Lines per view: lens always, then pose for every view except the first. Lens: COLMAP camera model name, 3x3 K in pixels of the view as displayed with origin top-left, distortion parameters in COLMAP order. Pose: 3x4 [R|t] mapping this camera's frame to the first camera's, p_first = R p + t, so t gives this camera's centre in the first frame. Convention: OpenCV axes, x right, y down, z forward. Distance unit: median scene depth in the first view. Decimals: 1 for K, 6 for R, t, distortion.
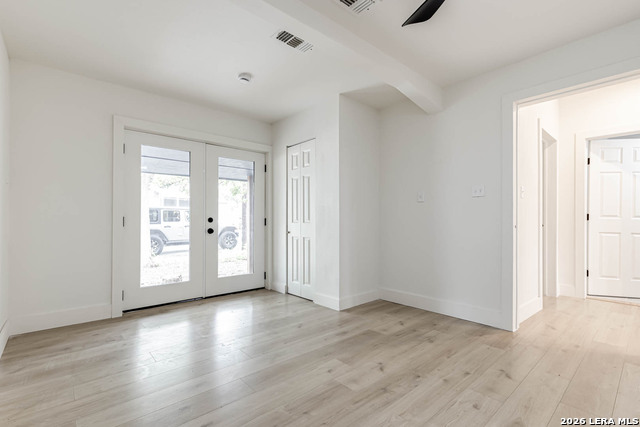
lens RADIAL K [[294.9, 0, 314.7], [0, 294.9, 216.0], [0, 0, 1]] dist [0.010025, -0.000210]
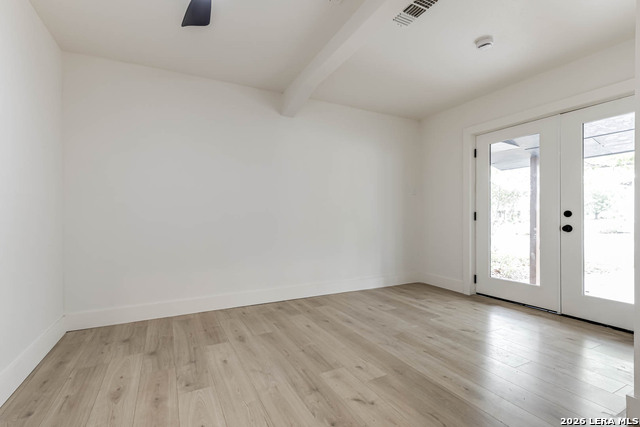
lens RADIAL K [[294.9, 0, 318.1], [0, 294.9, 213.2], [0, 0, 1]] dist [0.010025, -0.000210]
pose [[-0.232361, -0.011656, -0.972560, 0.873128], [0.017611, 0.999714, -0.016189, 0.021339], [0.972470, -0.020889, -0.232090, 0.923654]]
